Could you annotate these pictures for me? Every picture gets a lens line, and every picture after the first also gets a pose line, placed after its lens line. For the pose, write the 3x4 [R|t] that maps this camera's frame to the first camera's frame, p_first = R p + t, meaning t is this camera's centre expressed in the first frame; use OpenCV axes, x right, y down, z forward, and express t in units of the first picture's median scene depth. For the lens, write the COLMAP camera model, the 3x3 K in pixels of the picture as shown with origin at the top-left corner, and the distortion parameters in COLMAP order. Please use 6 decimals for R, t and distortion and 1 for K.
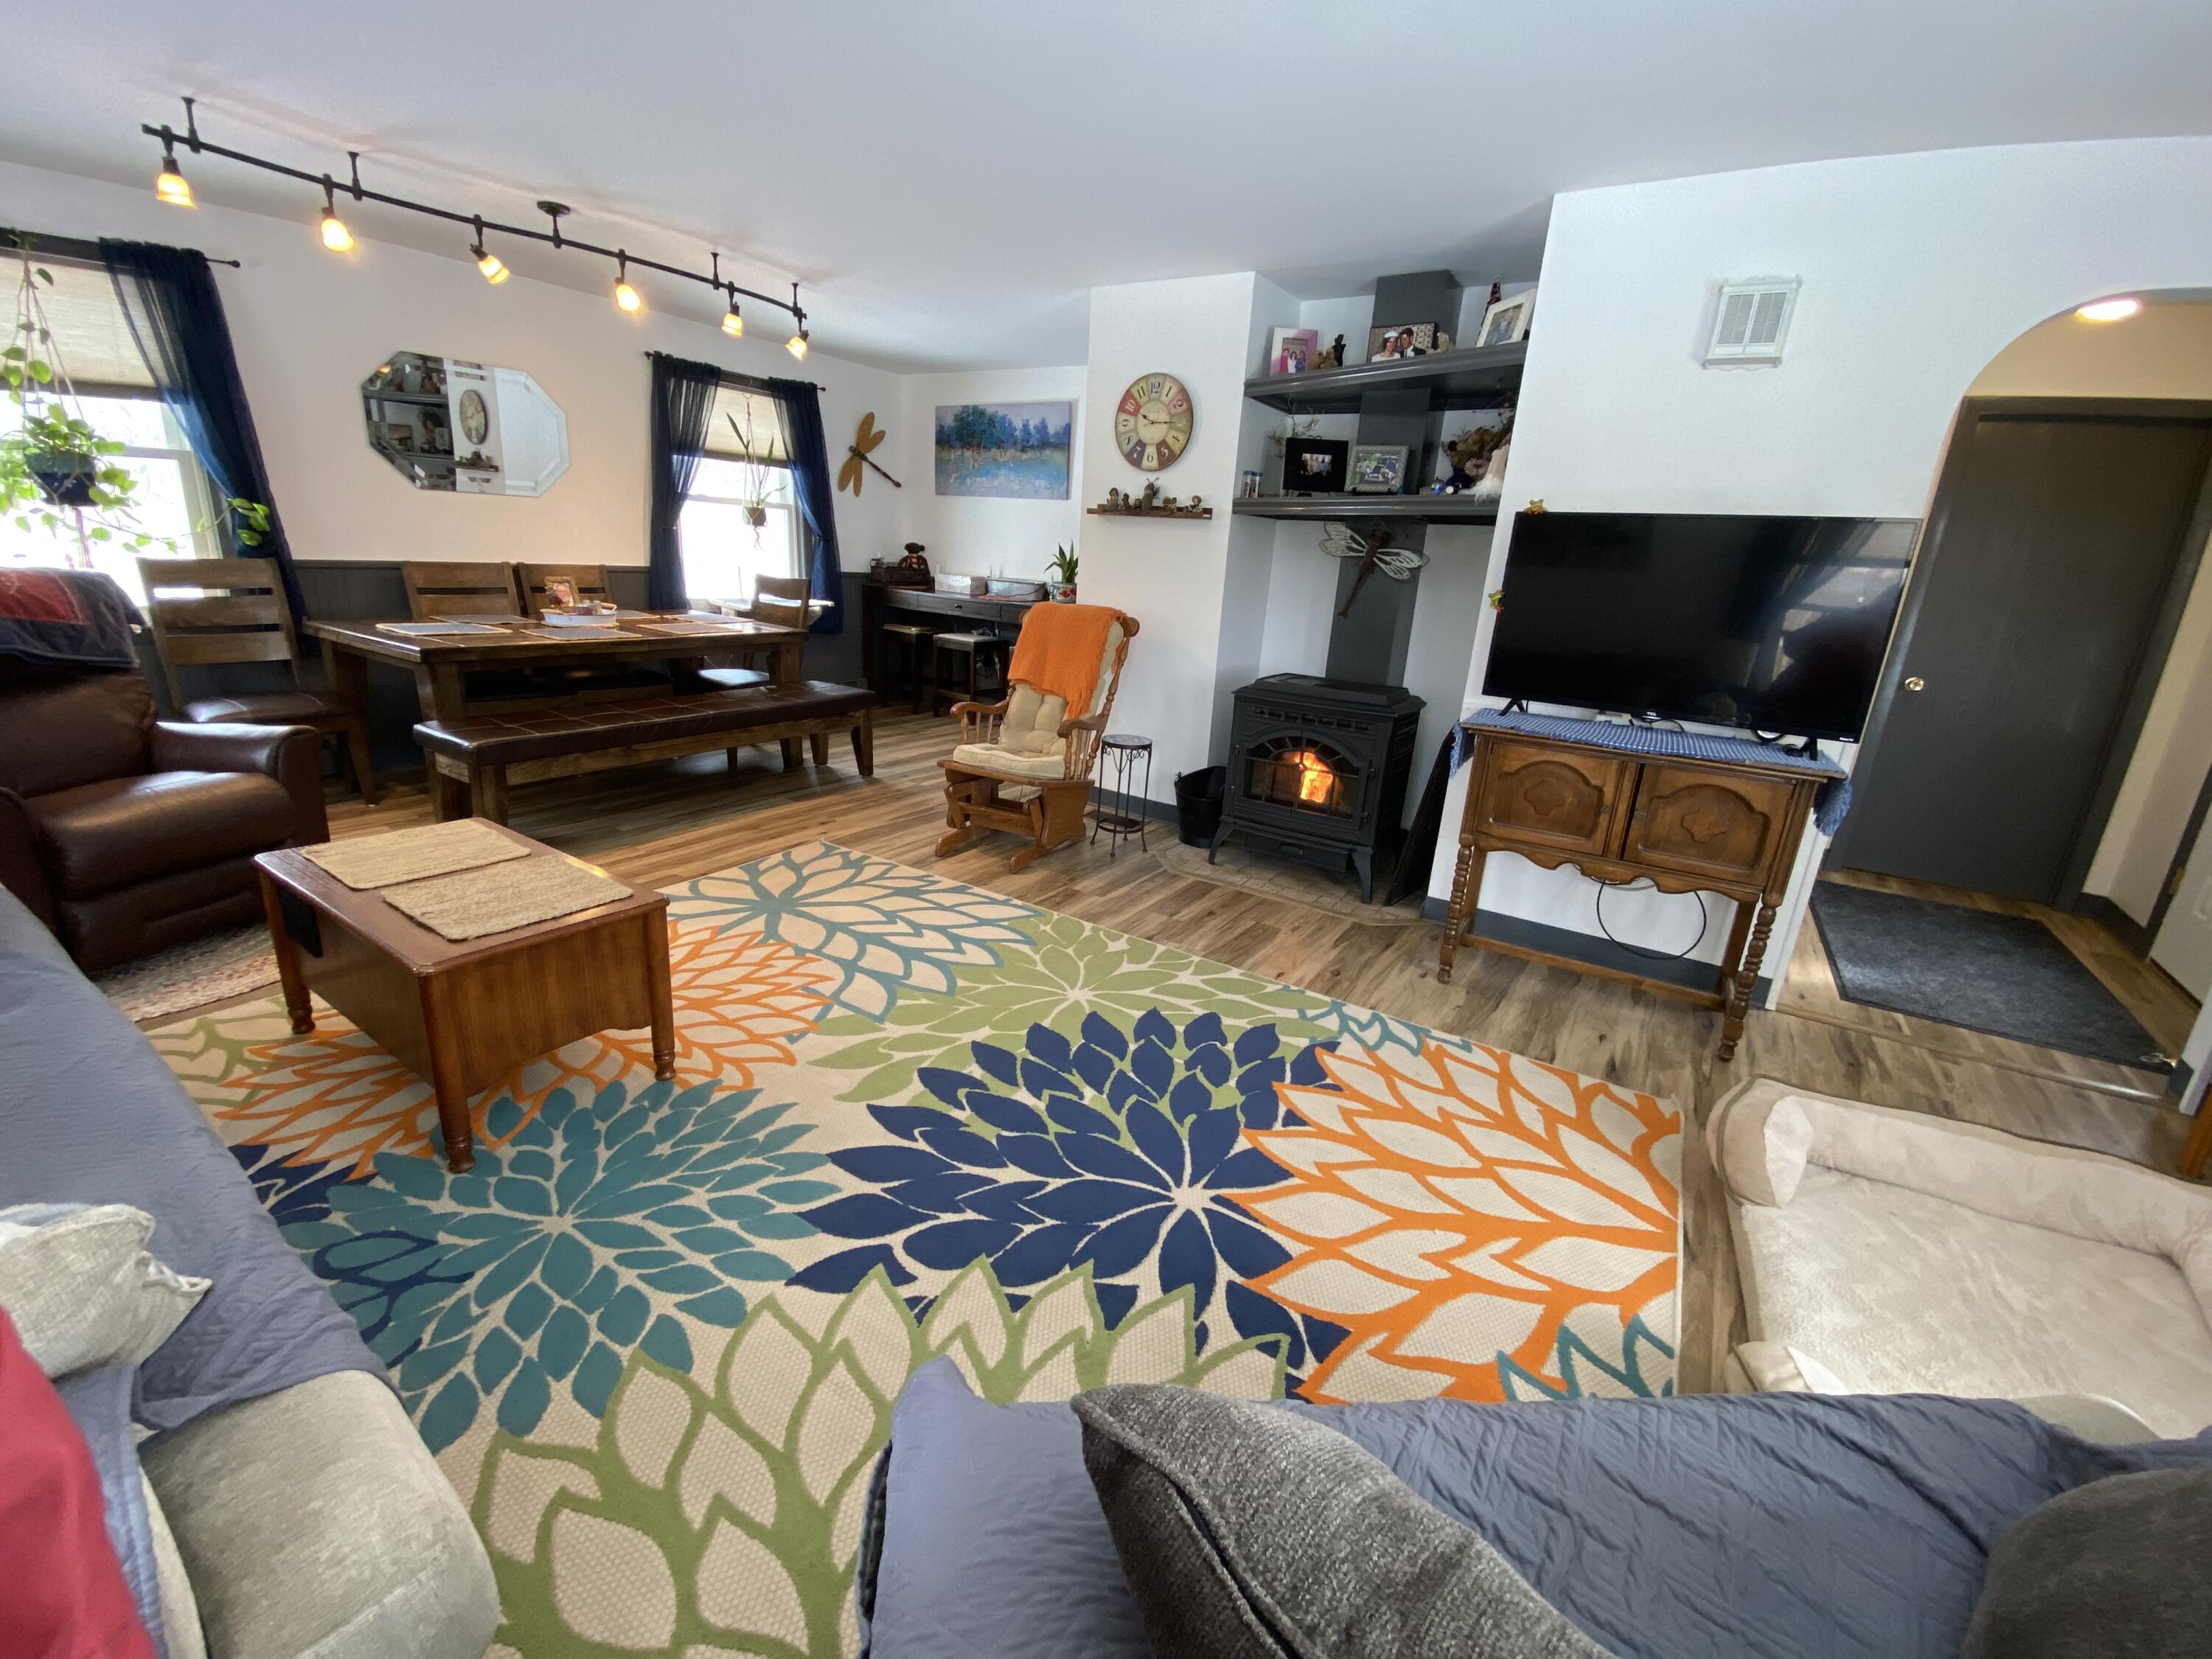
lens RADIAL K [[891.5, 0, 1106.0], [0, 891.5, 829.5], [0, 0, 1]] dist [0.042743, -0.033442]
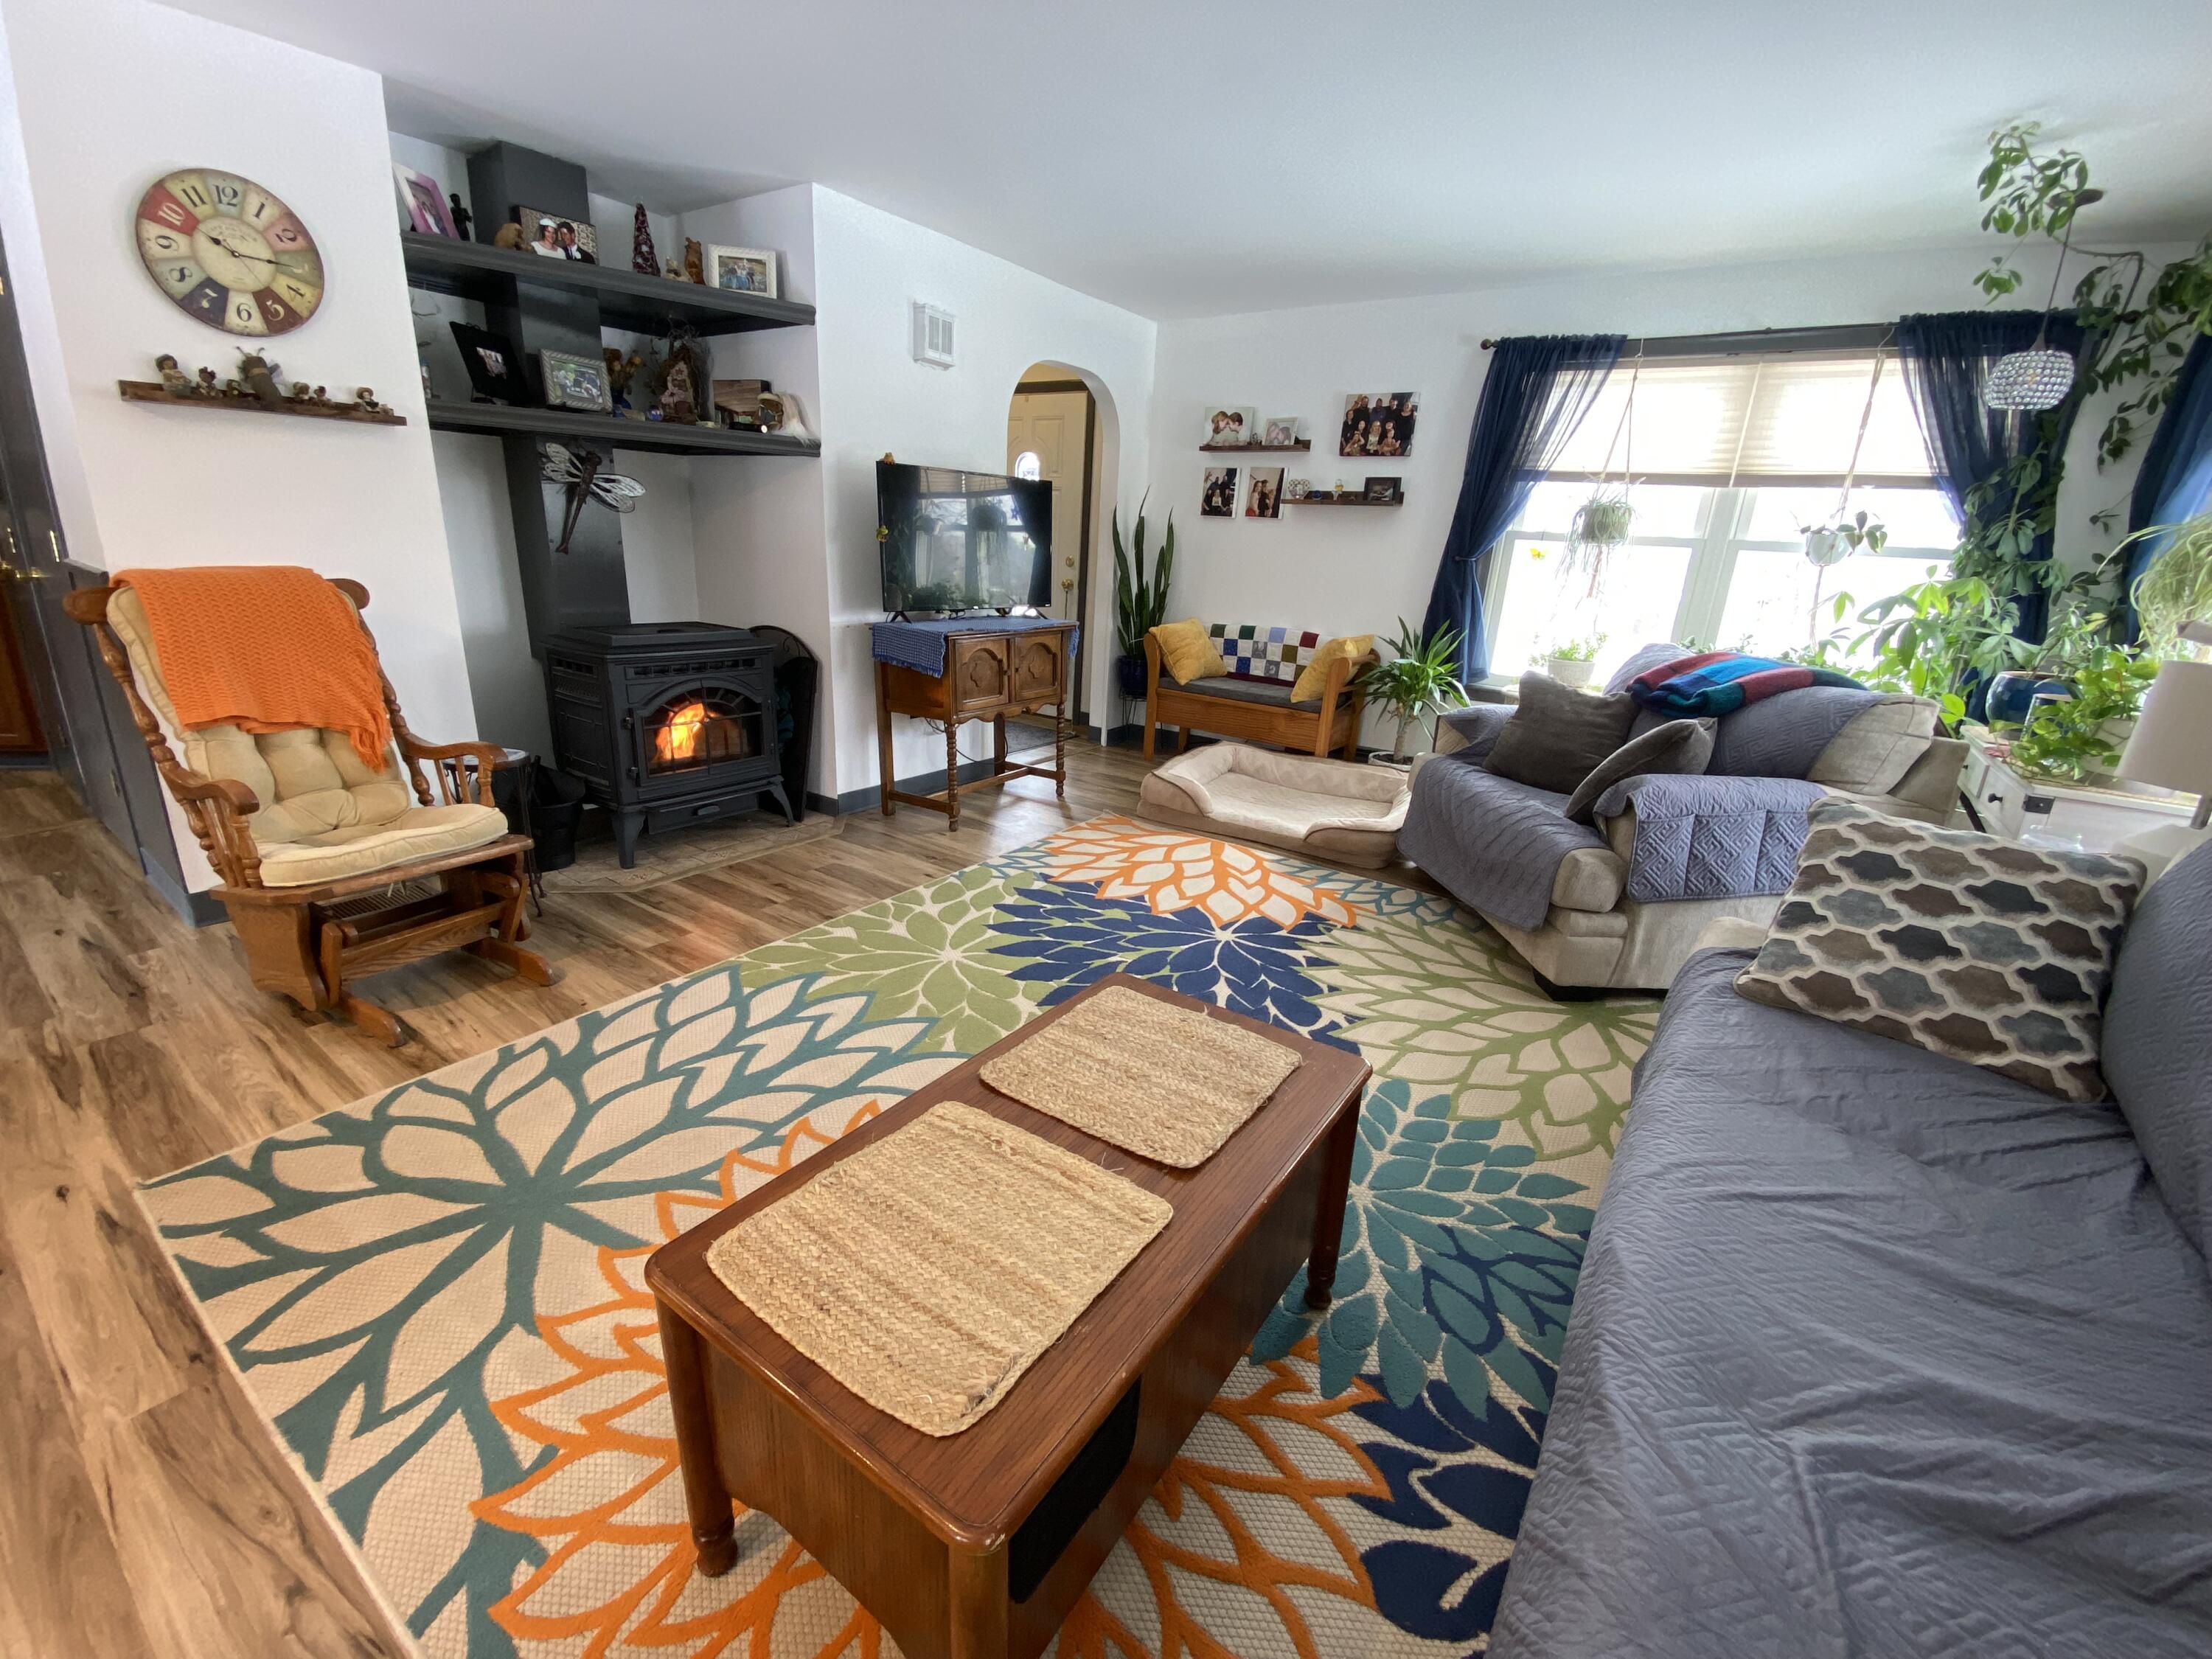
lens RADIAL K [[891.5, 0, 1106.0], [0, 891.5, 829.5], [0, 0, 1]] dist [0.042743, -0.033442]
pose [[0.032054, -0.360545, 0.932191, -0.890146], [0.249191, 0.906100, 0.341886, -0.238607], [-0.967924, 0.221335, 0.118889, 0.658970]]
